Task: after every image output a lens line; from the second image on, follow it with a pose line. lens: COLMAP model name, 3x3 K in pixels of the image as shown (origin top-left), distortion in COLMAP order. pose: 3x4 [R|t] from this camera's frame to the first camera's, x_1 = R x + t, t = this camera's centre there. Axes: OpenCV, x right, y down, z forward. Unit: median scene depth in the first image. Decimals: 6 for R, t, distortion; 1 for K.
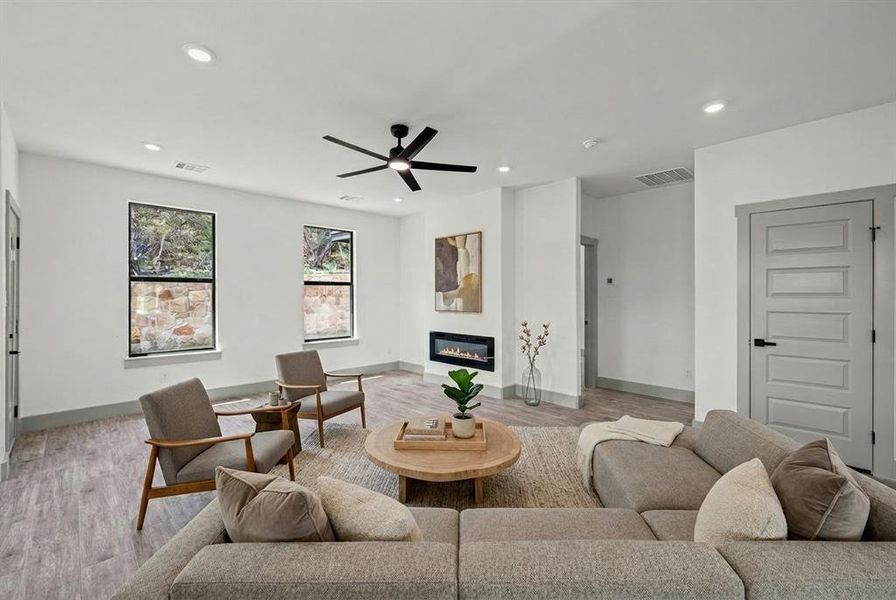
lens RADIAL K [[382.6, 0, 447.2], [0, 382.6, 296.1], [0, 0, 1]] dist [-0.000770, -0.000102]
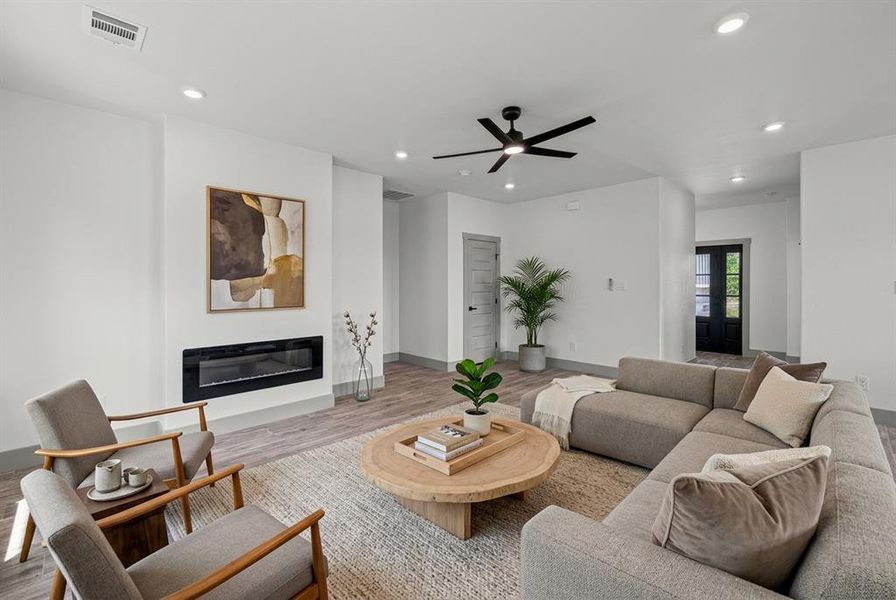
lens RADIAL K [[382.6, 0, 447.2], [0, 382.6, 296.1], [0, 0, 1]] dist [-0.000770, -0.000102]
pose [[0.019547, -0.038921, 0.999051, -0.649935], [-0.008654, 0.999198, 0.039096, -0.012342], [-0.999771, -0.009410, 0.019195, 0.675346]]
